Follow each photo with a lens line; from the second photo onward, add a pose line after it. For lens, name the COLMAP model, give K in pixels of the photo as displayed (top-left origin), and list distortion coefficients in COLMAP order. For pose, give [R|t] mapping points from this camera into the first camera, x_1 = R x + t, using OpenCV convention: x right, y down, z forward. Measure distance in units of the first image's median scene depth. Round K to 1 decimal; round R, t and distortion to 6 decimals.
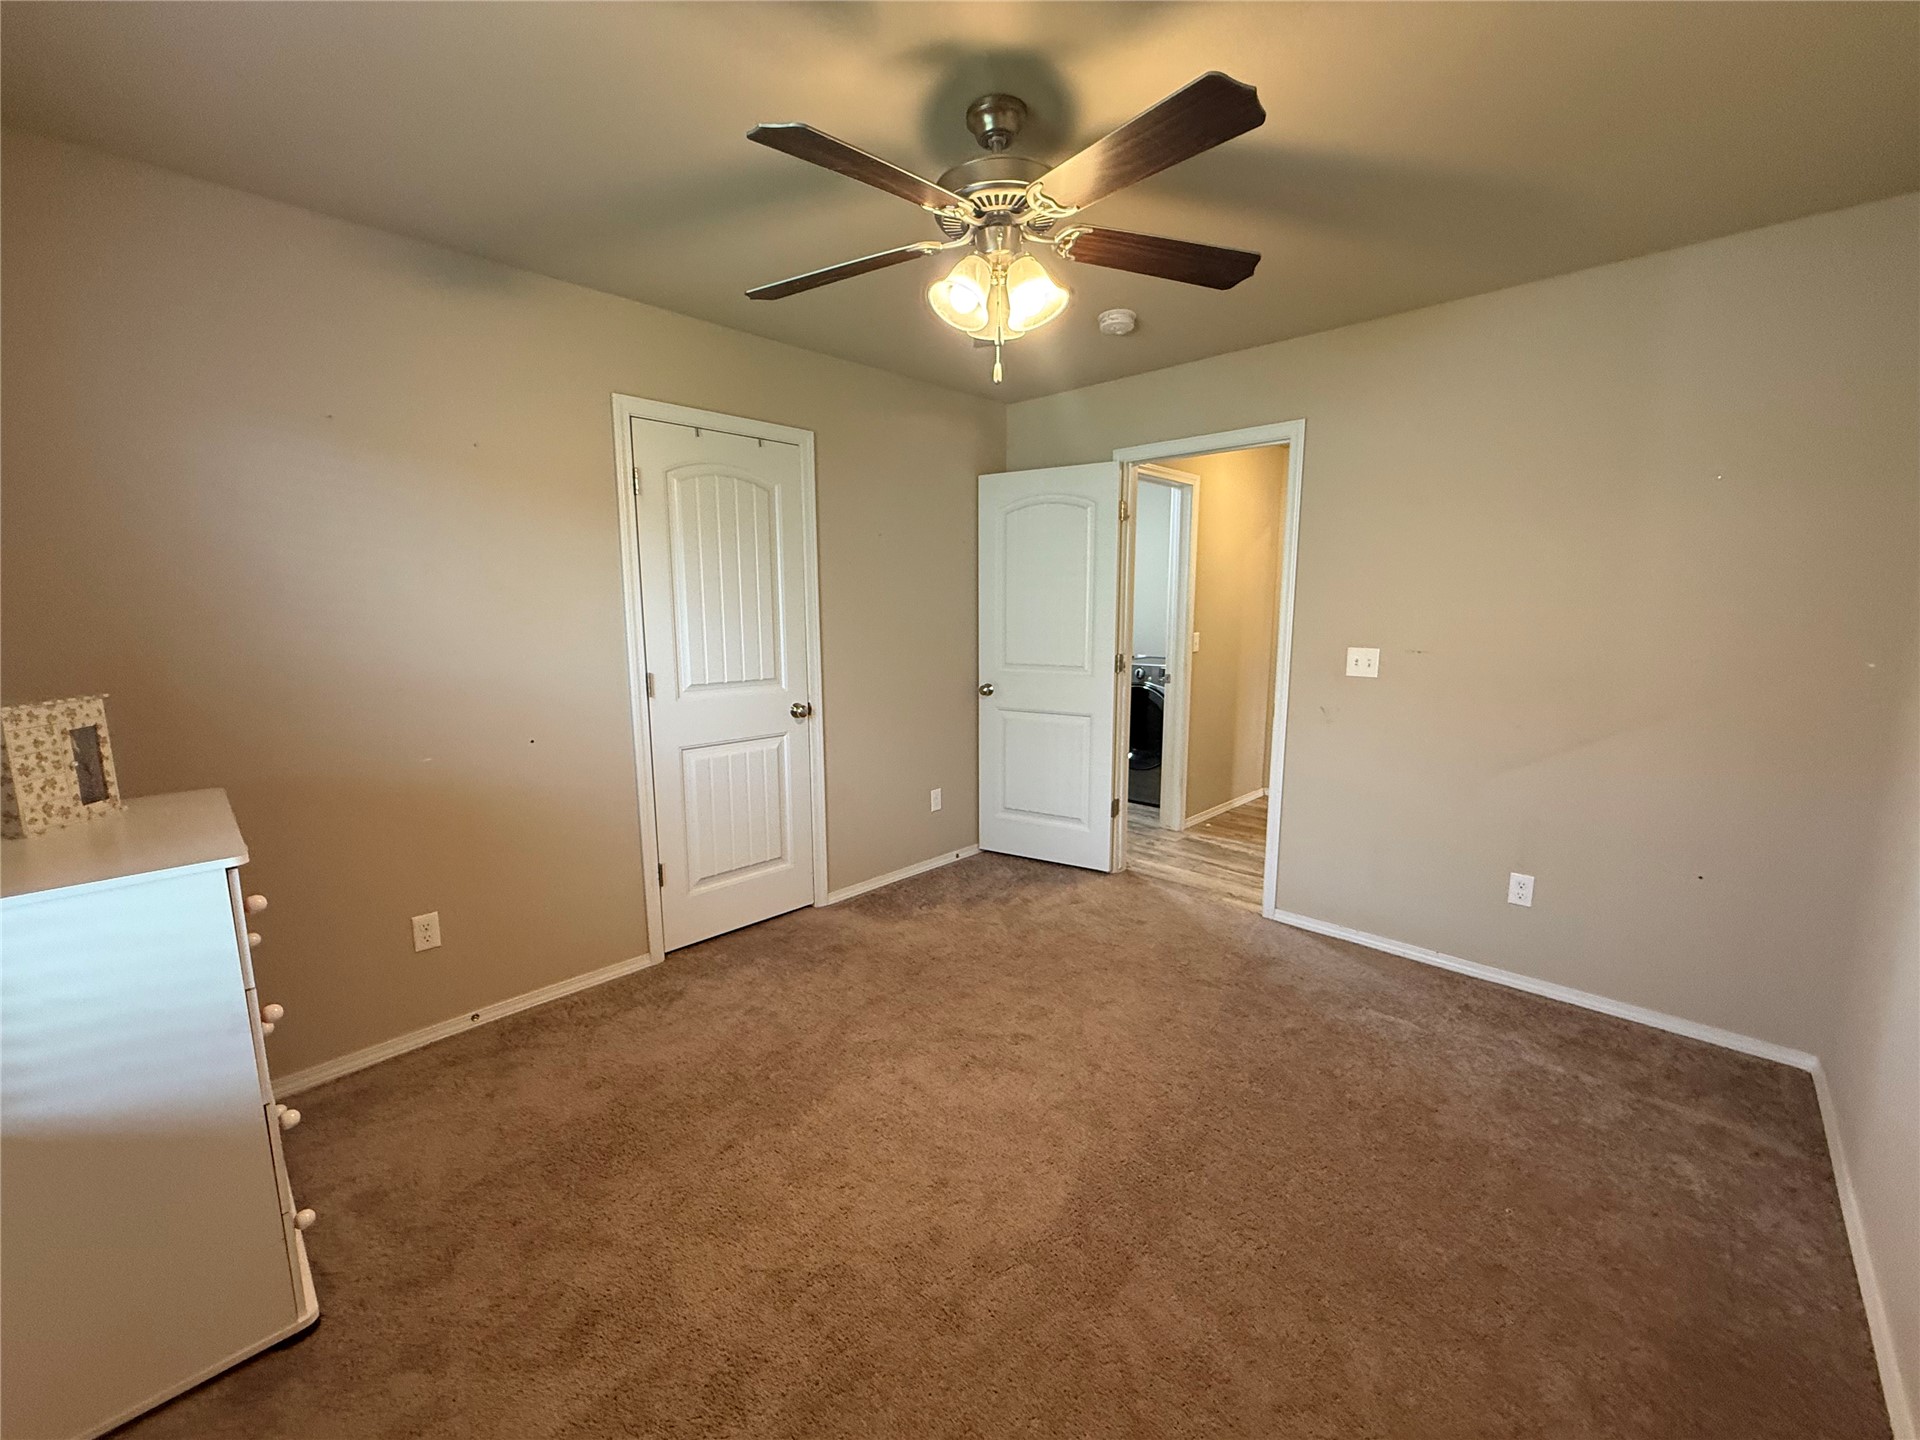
lens RADIAL K [[763.6, 0, 956.3], [0, 763.6, 724.1], [0, 0, 1]] dist [0.000042, 0.000416]
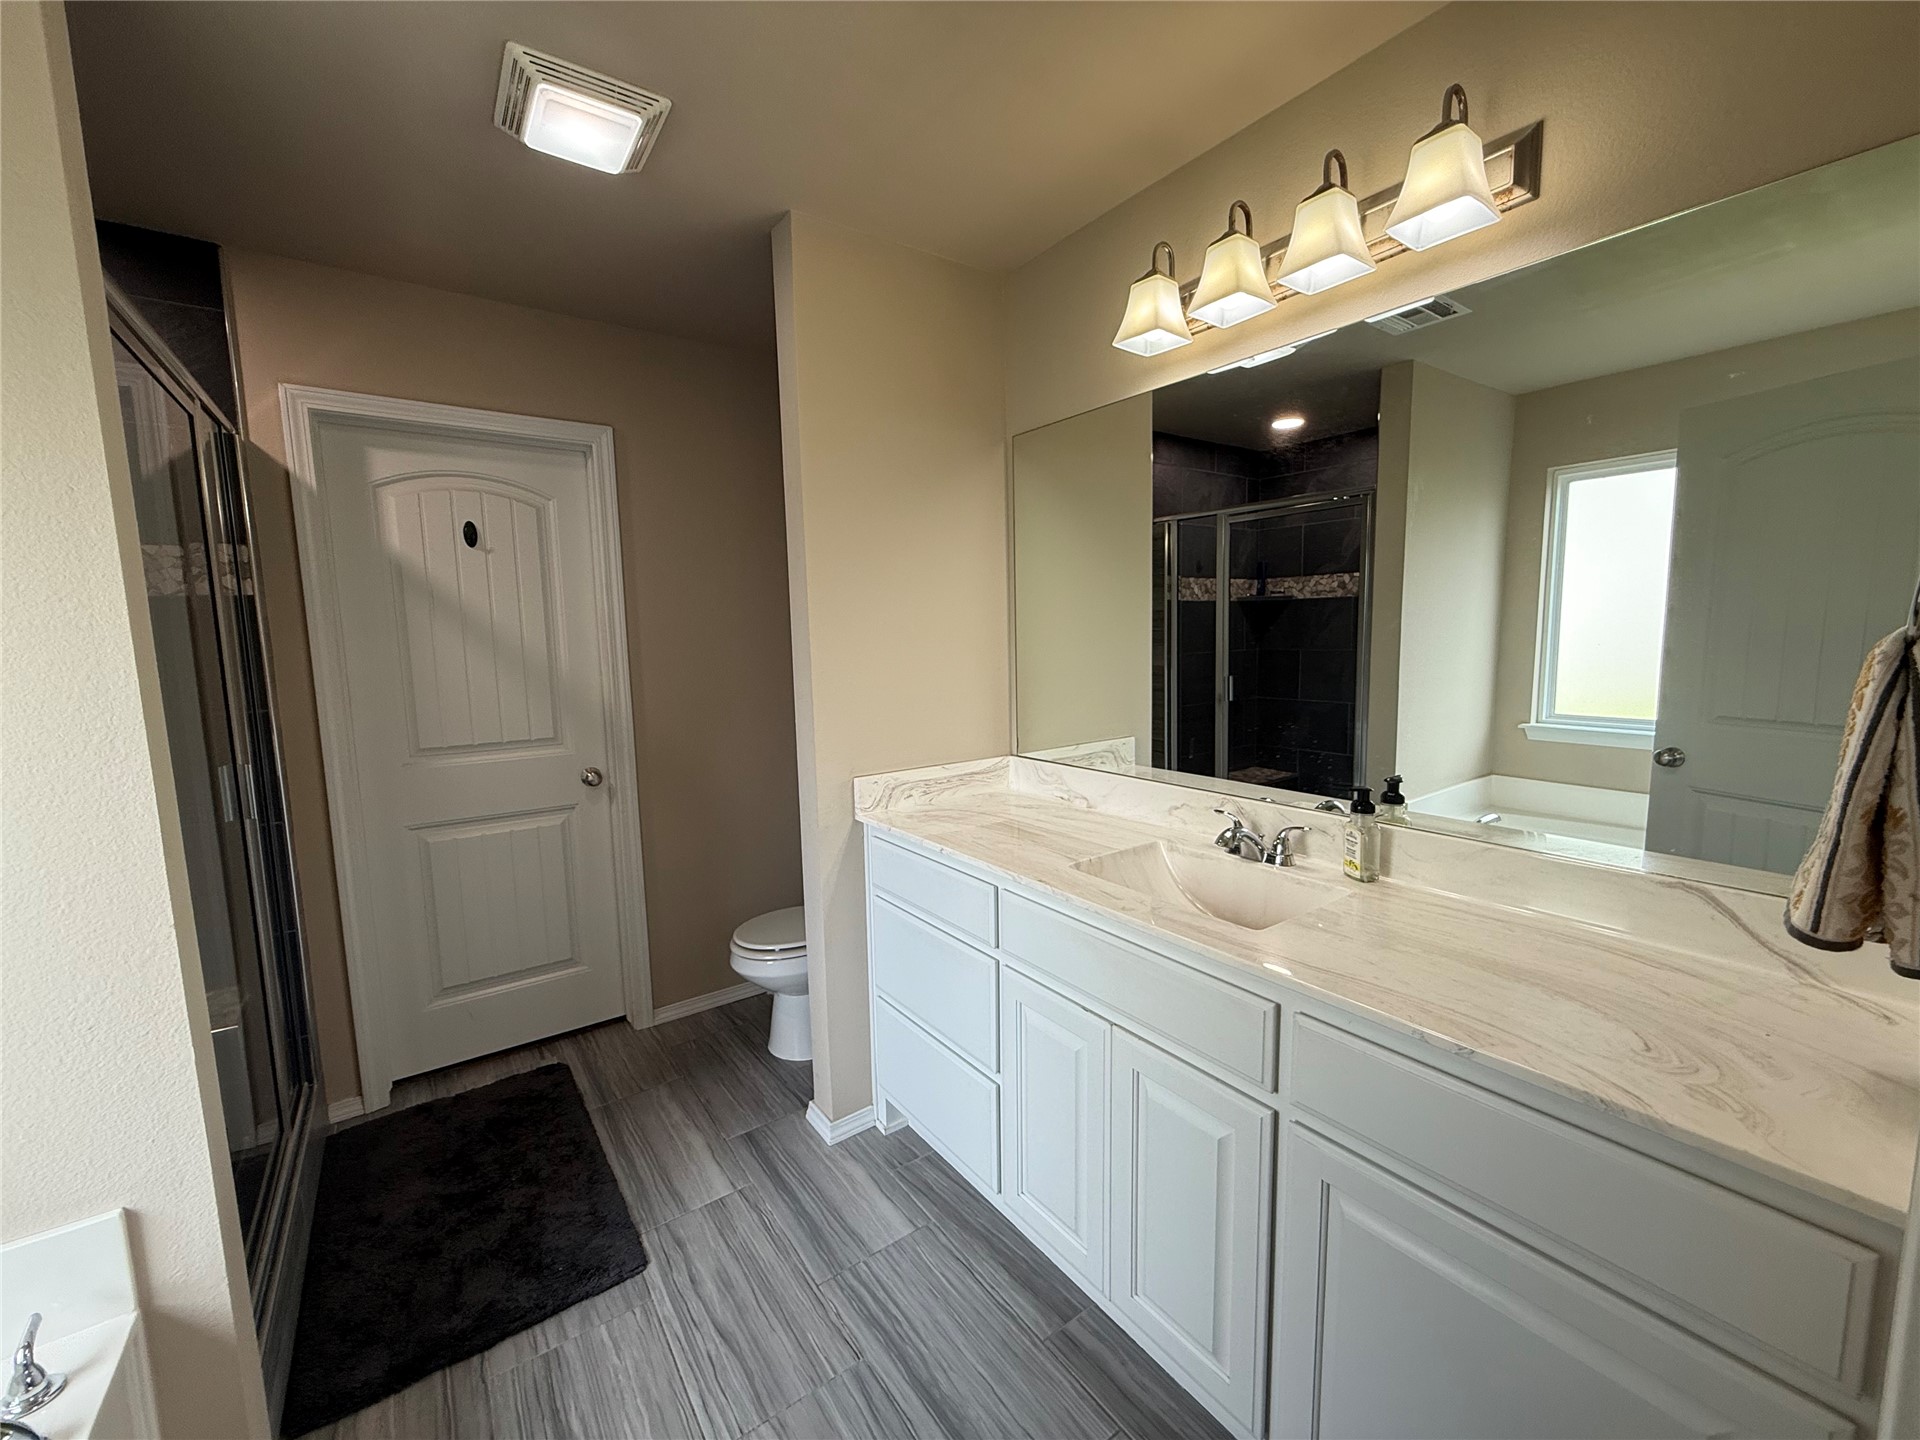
lens RADIAL K [[763.6, 0, 955.9], [0, 763.6, 718.7], [0, 0, 1]] dist [0.000042, 0.000416]
pose [[0.982963, 0.005175, -0.183729, 0.401997], [-0.012770, 0.999111, -0.040180, -0.066012], [0.183358, 0.041842, 0.982155, 0.349205]]
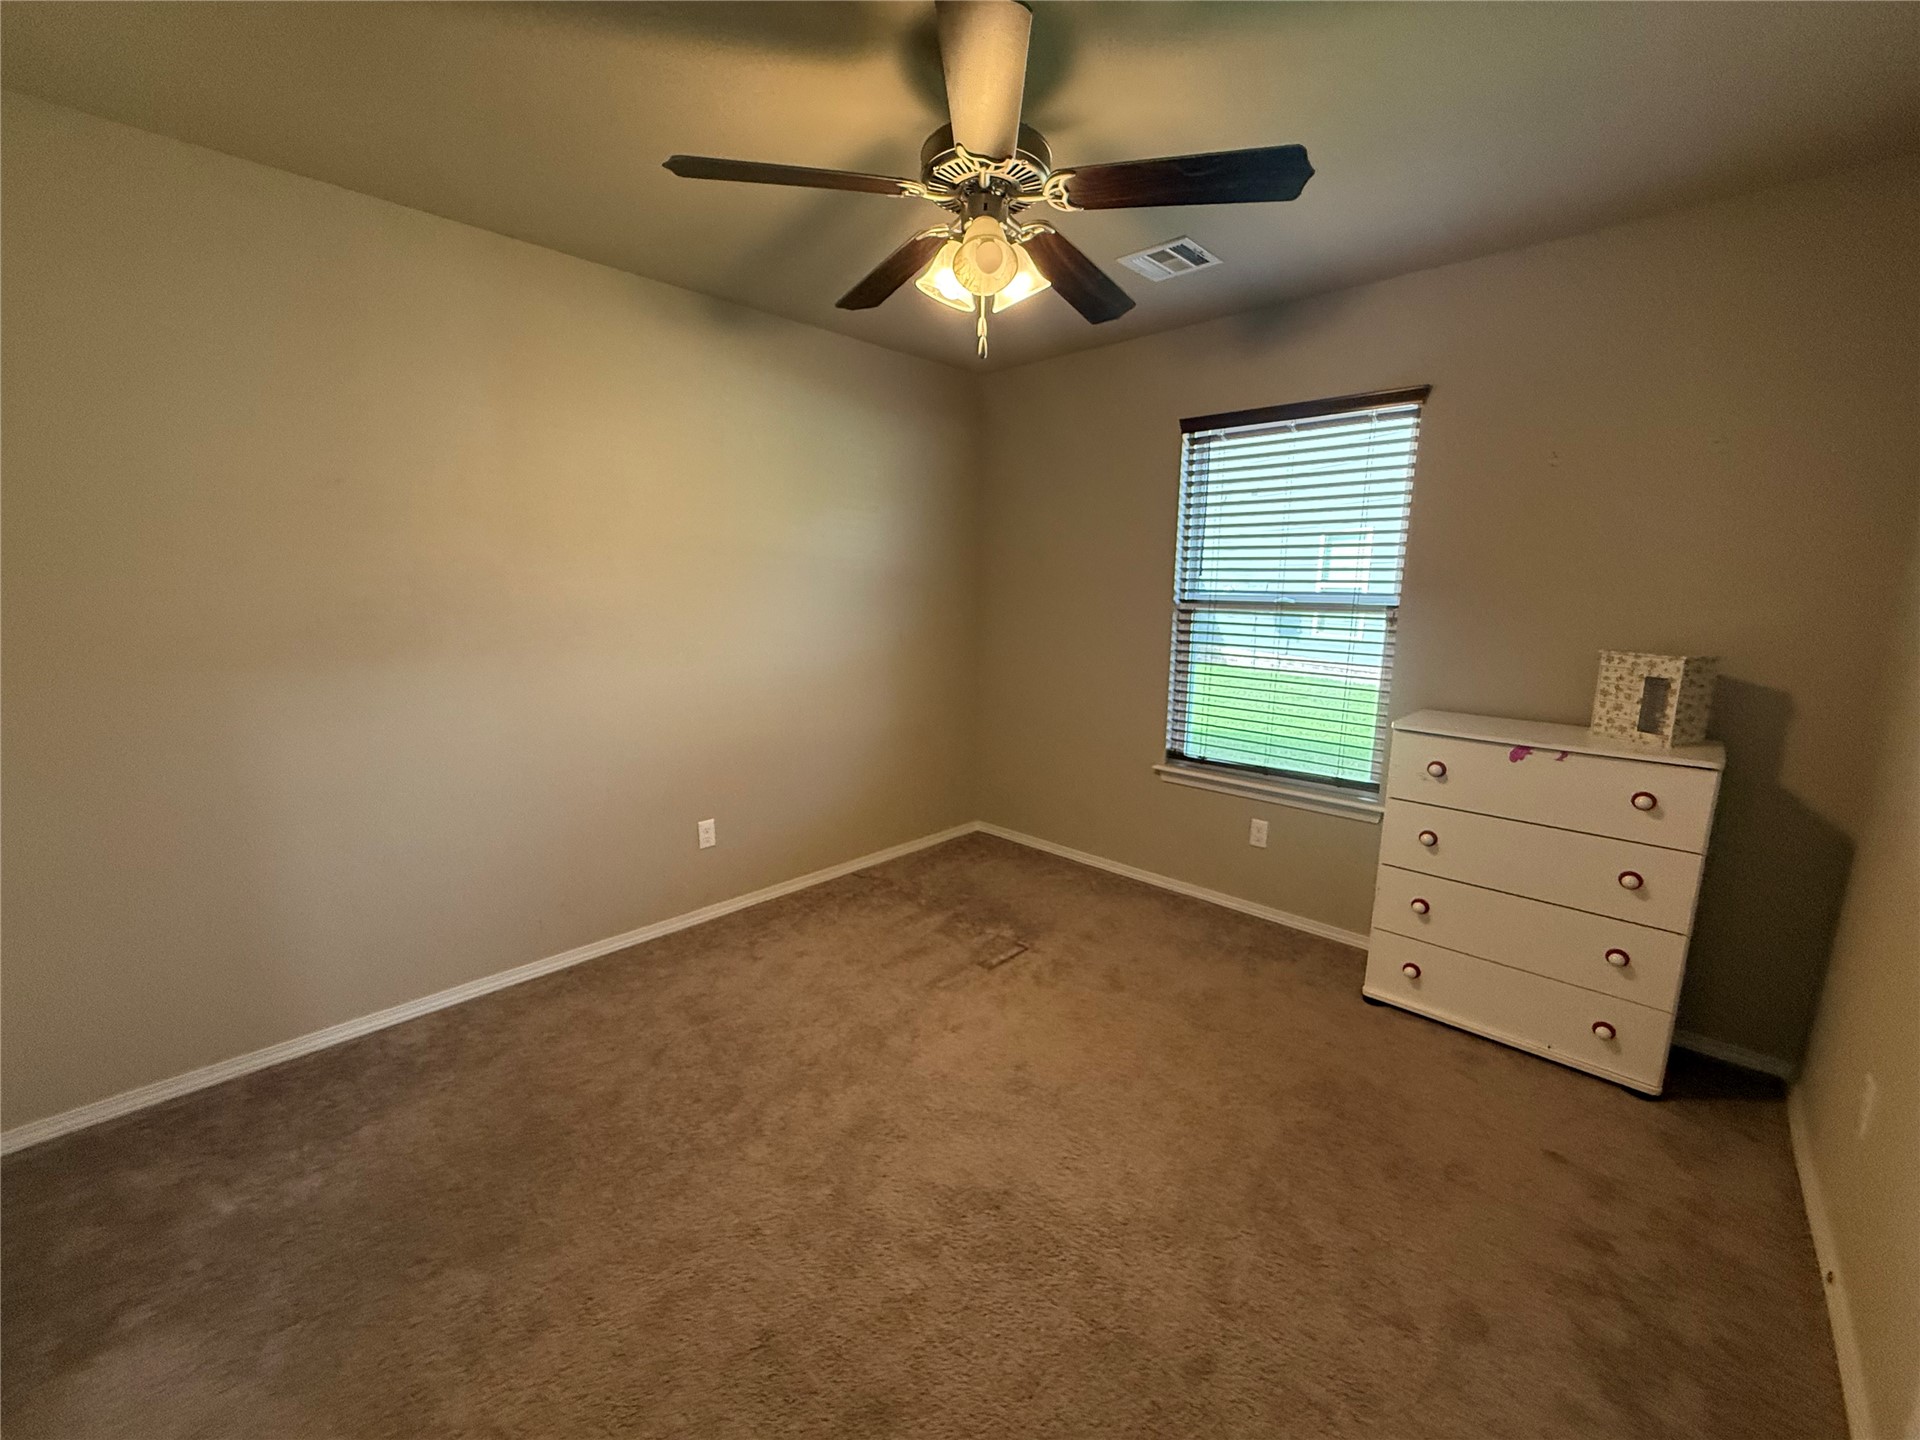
lens RADIAL K [[763.6, 0, 961.2], [0, 763.6, 724.7], [0, 0, 1]] dist [0.000042, 0.000416]
pose [[-0.999967, -0.002625, -0.007752, 0.057447], [-0.005053, 0.943085, 0.332512, -0.214779], [0.006438, 0.332541, -0.943067, 1.372440]]
